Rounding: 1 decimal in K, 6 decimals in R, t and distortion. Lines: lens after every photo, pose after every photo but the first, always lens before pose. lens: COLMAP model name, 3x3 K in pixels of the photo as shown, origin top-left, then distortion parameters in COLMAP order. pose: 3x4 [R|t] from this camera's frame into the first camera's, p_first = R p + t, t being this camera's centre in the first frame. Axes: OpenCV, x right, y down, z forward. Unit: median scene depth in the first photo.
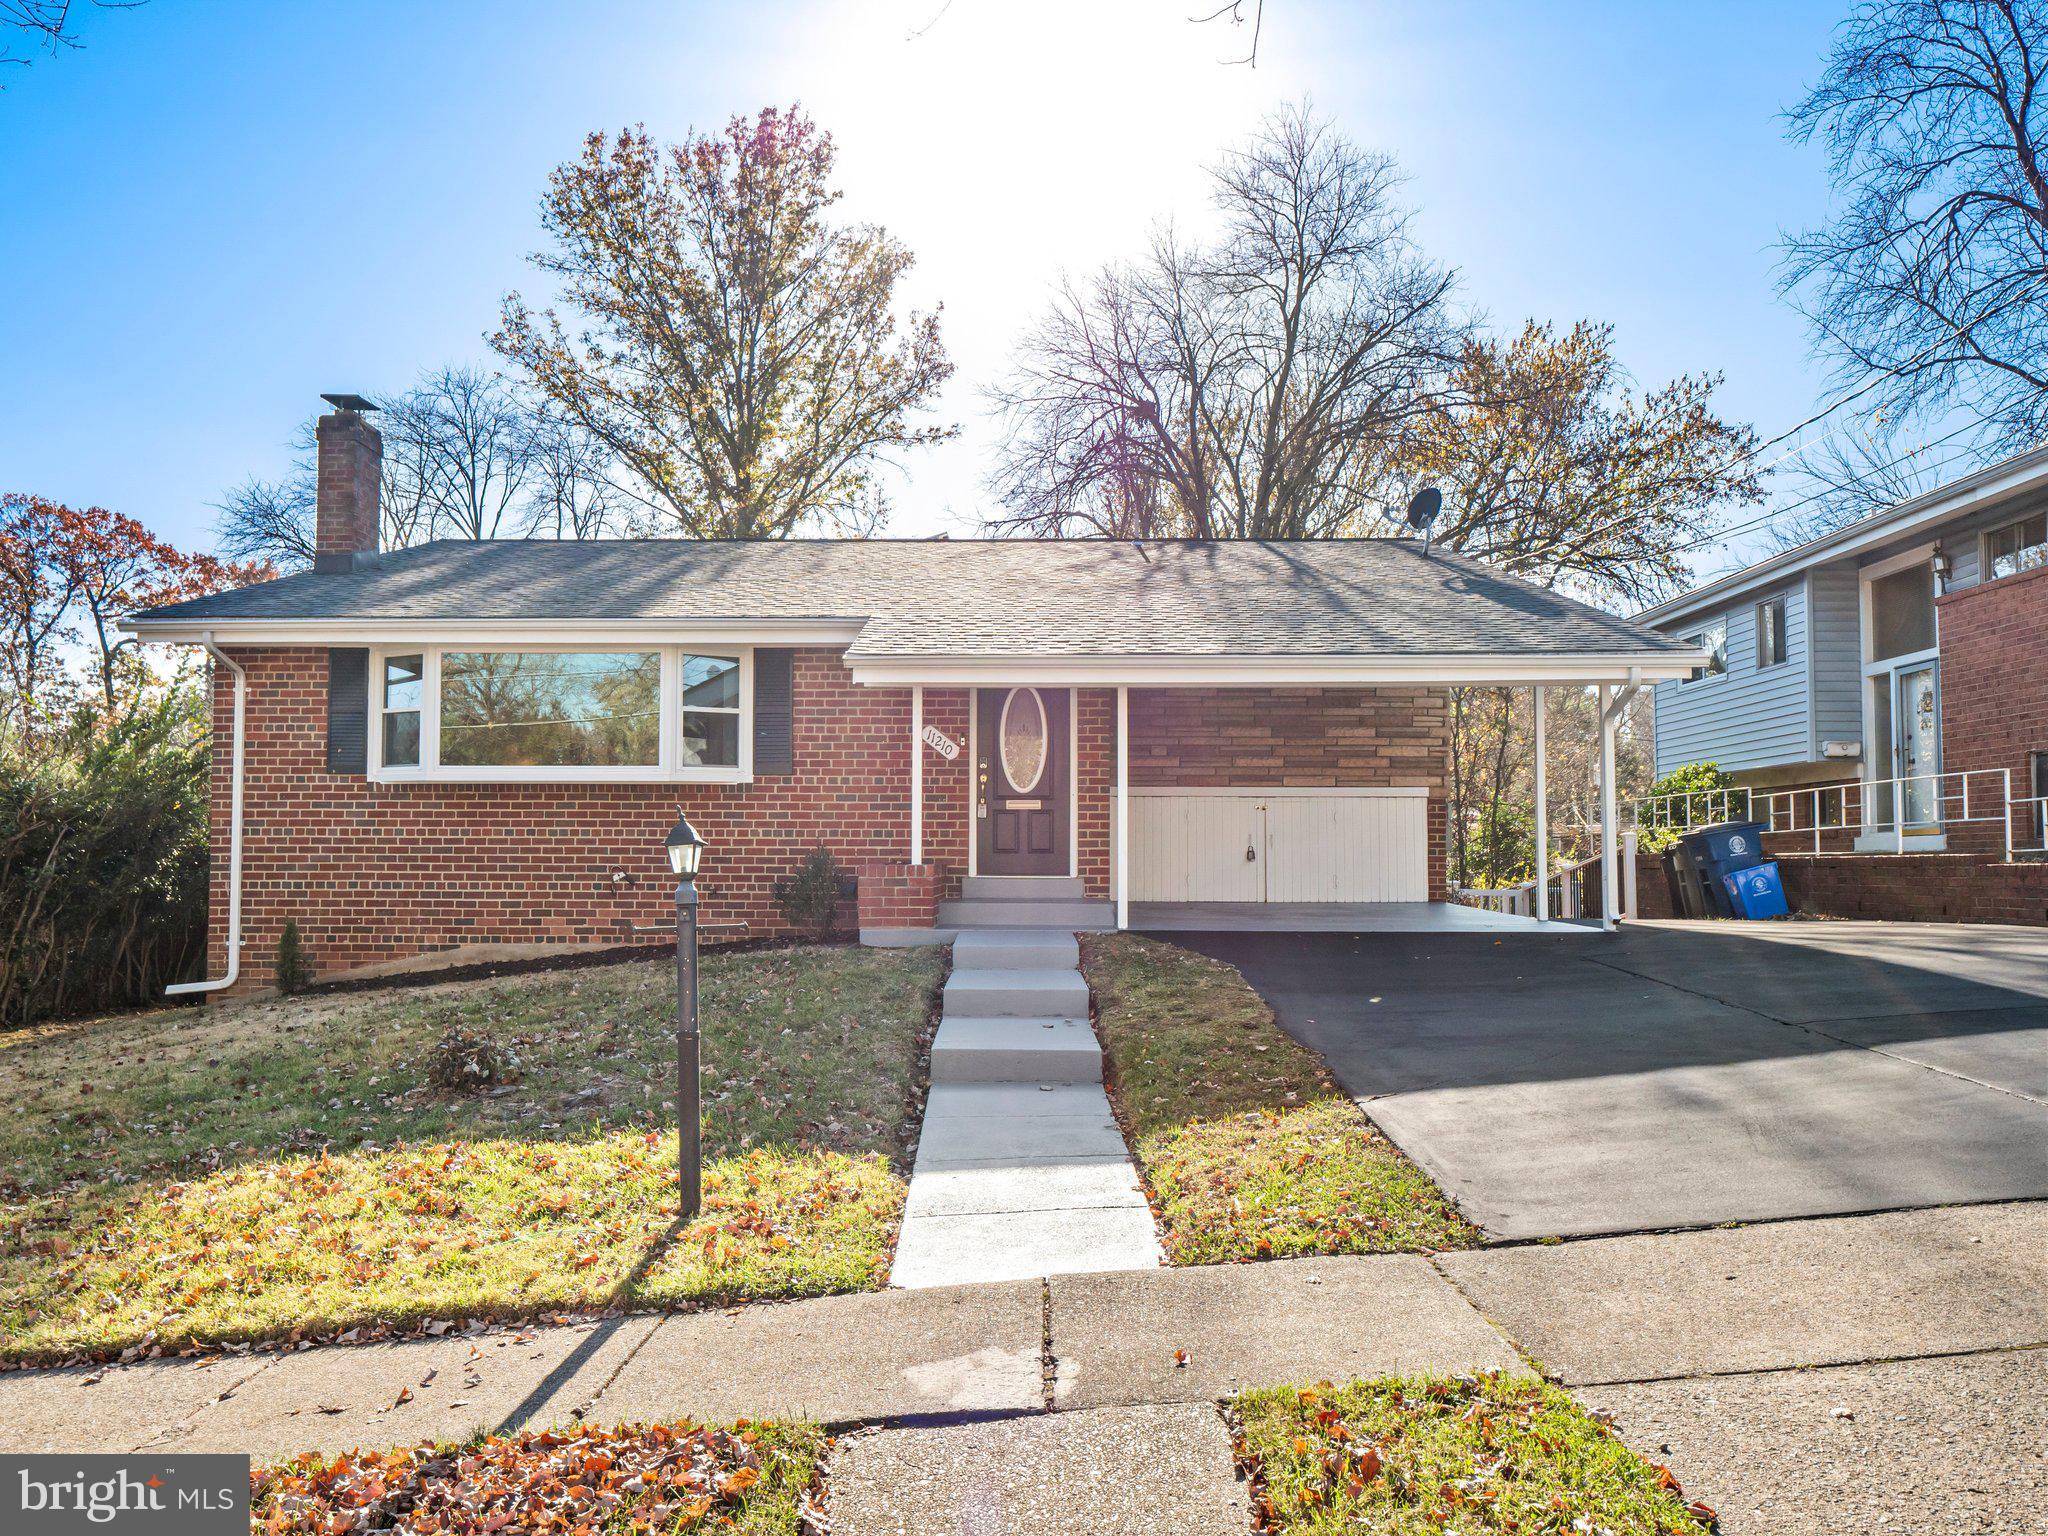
lens RADIAL K [[1647.0, 0, 1022.8], [0, 1647.0, 768.2], [0, 0, 1]] dist [0.008190, -0.008661]
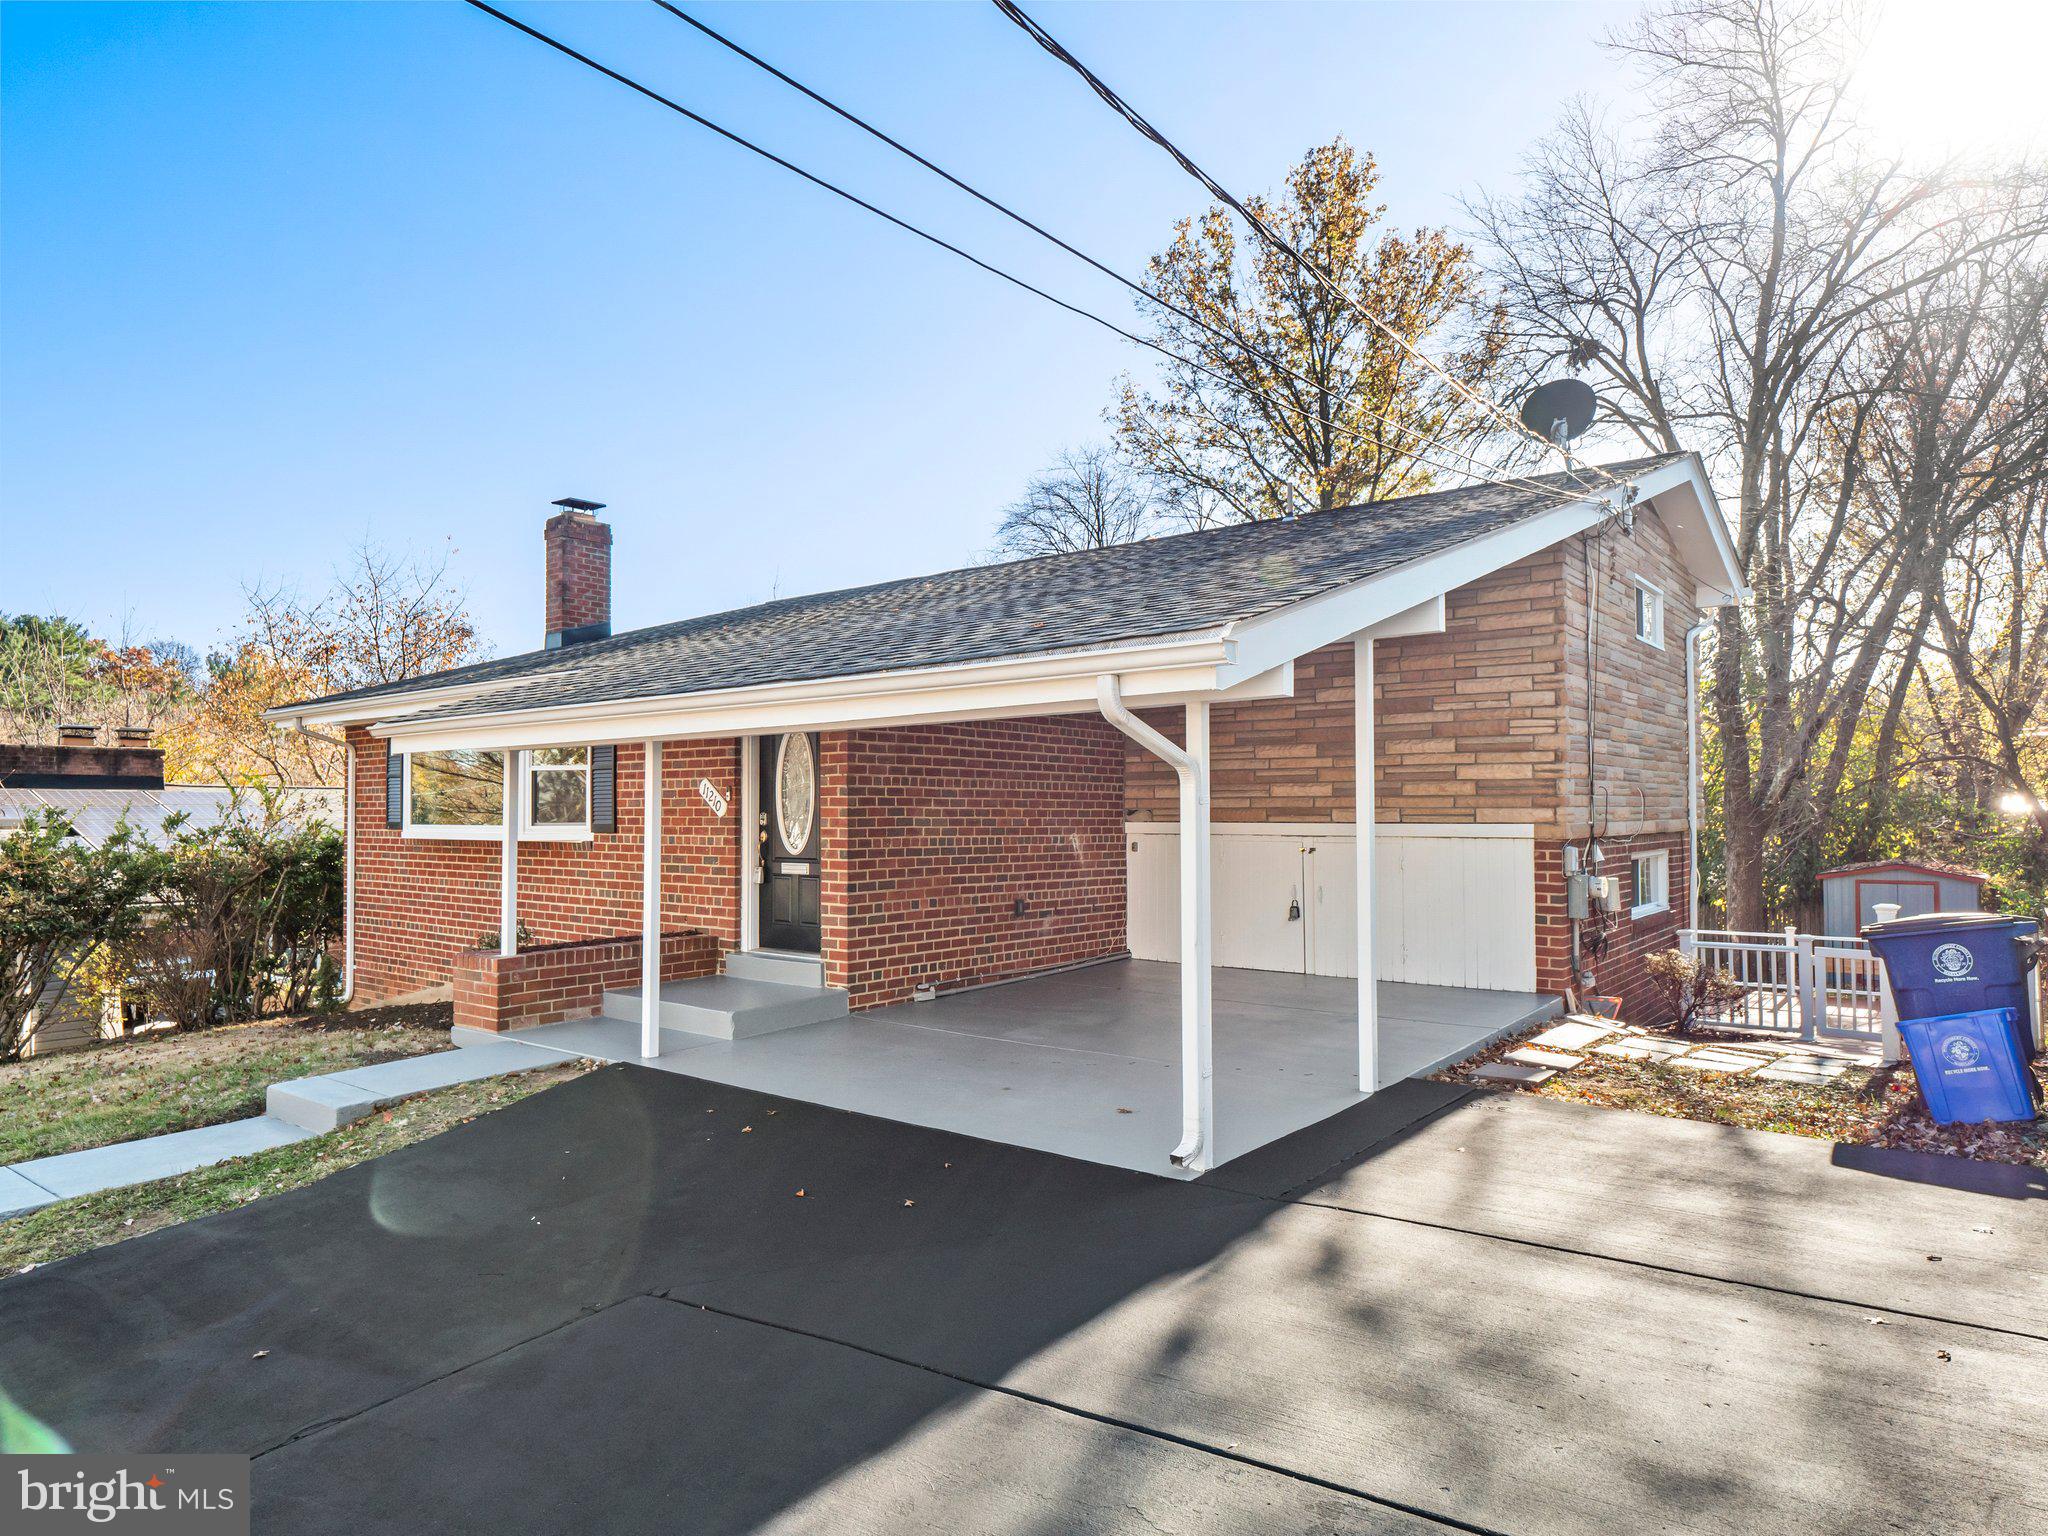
lens RADIAL K [[1258.7, 0, 1009.2], [0, 1258.7, 773.2], [0, 0, 1]] dist [0.001477, 0.001481]
pose [[0.789993, -0.023676, -0.612658, 0.393679], [0.040628, 0.999079, 0.013779, -0.025234], [0.611768, -0.035776, 0.790228, 0.457848]]
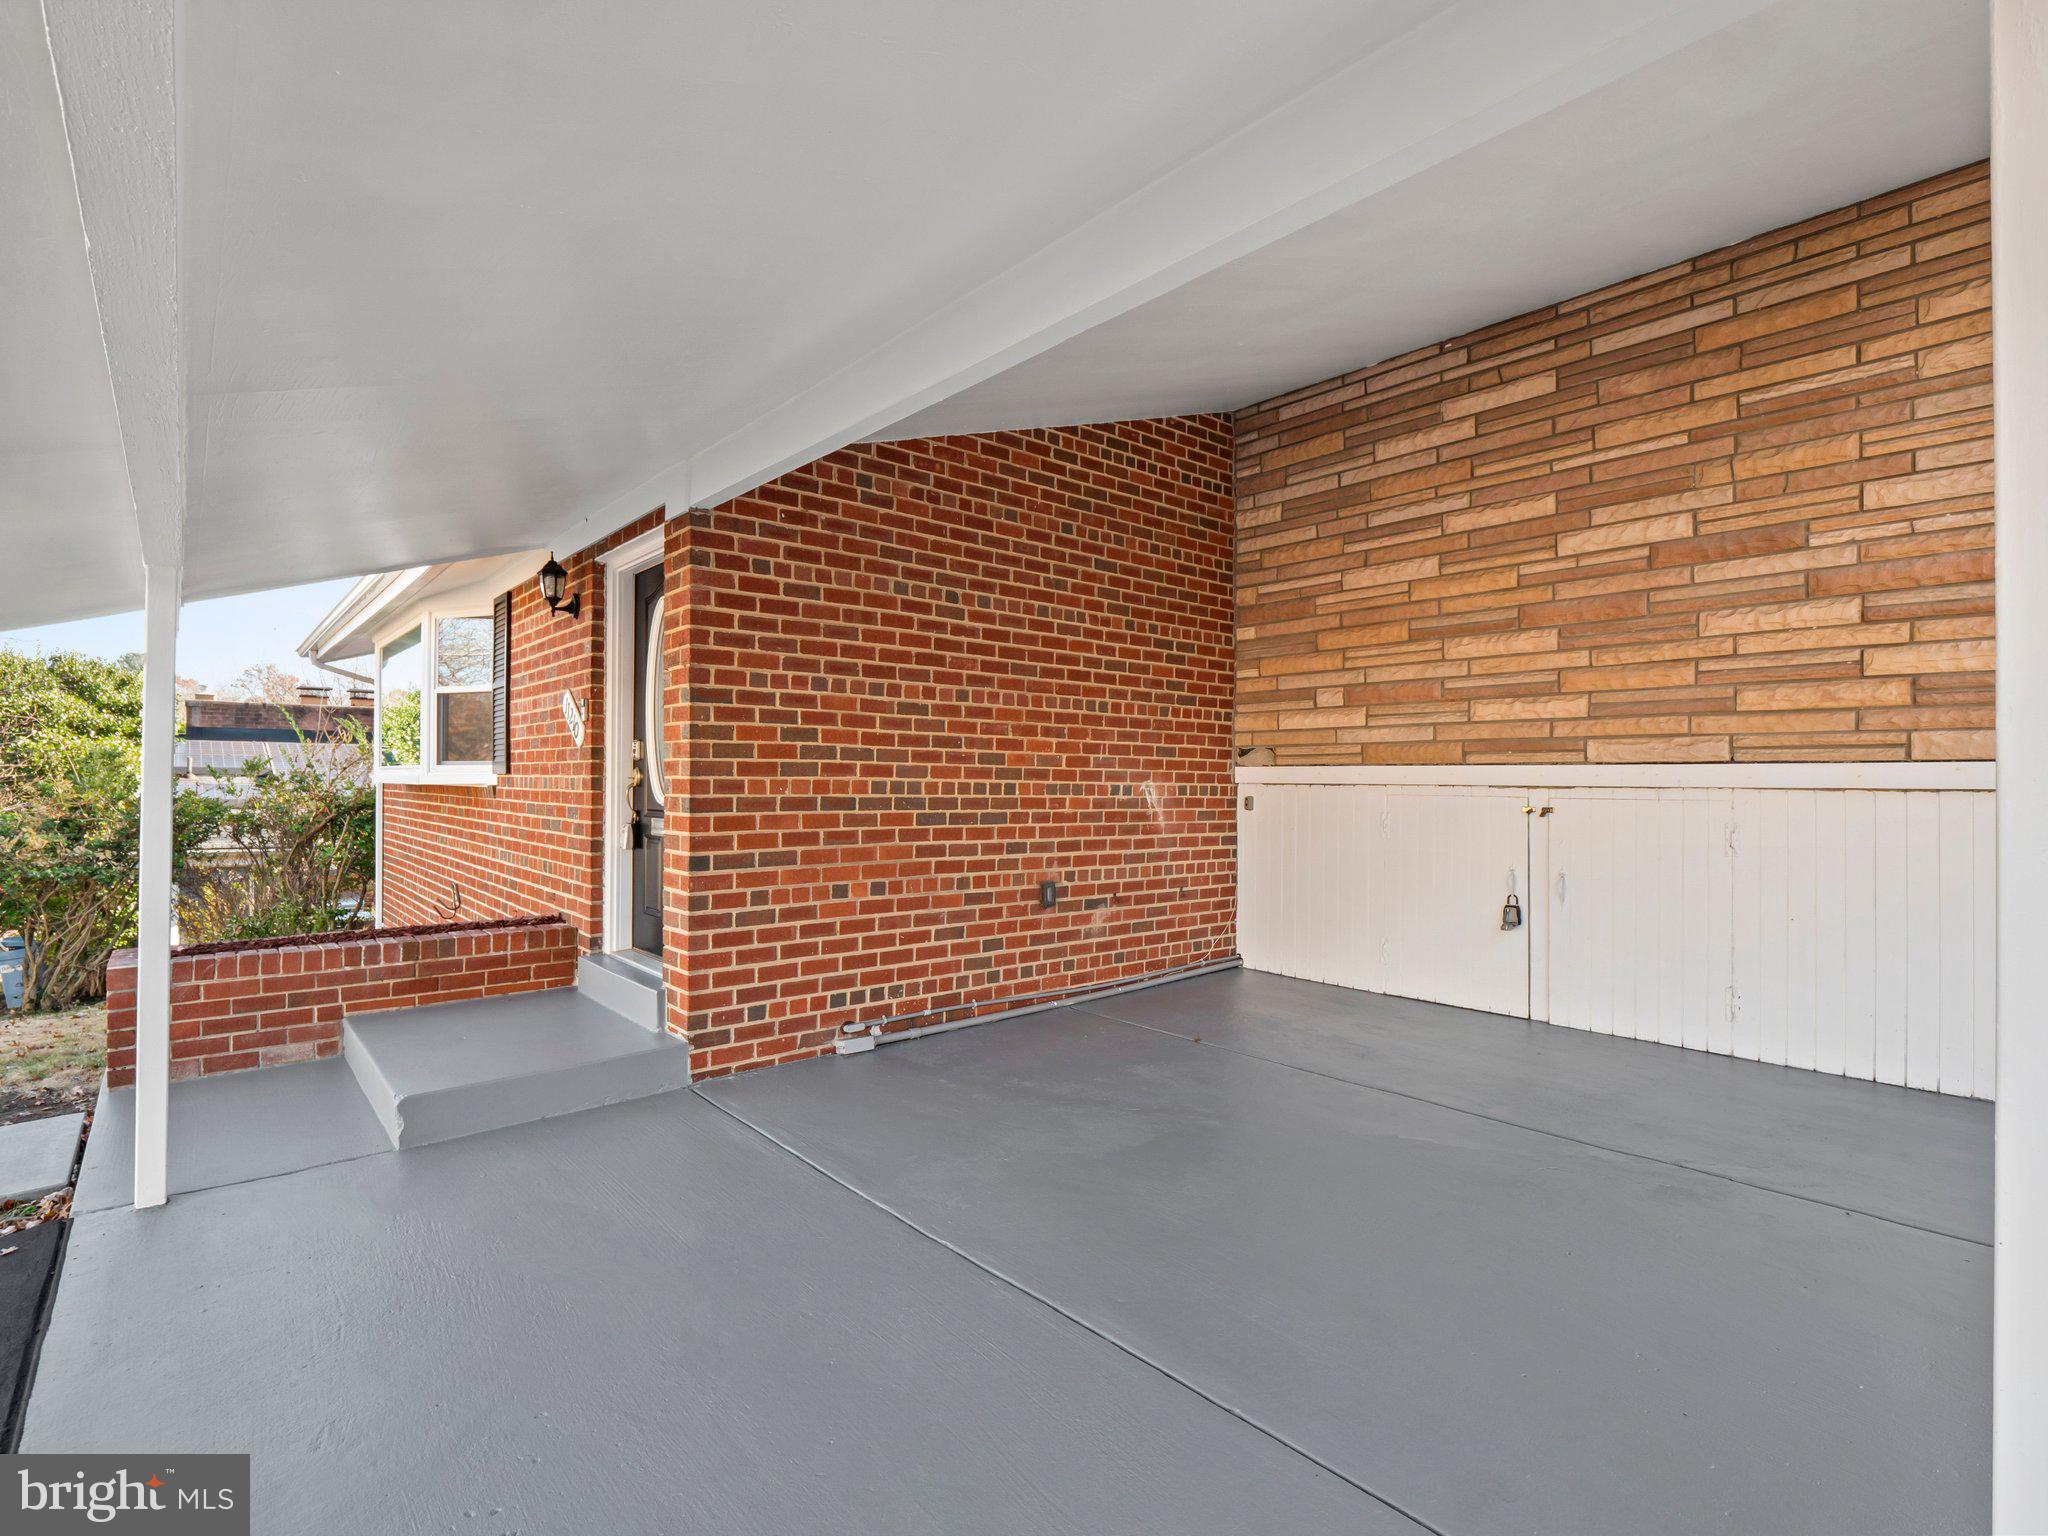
lens RADIAL K [[999.0, 0, 1005.7], [0, 999.0, 770.7], [0, 0, 1]] dist [-0.011204, -0.005055]
pose [[0.651710, -0.005904, -0.758446, 0.256159], [0.040235, 0.998831, 0.026798, -0.000012], [0.757401, -0.047981, 0.651185, 0.716080]]
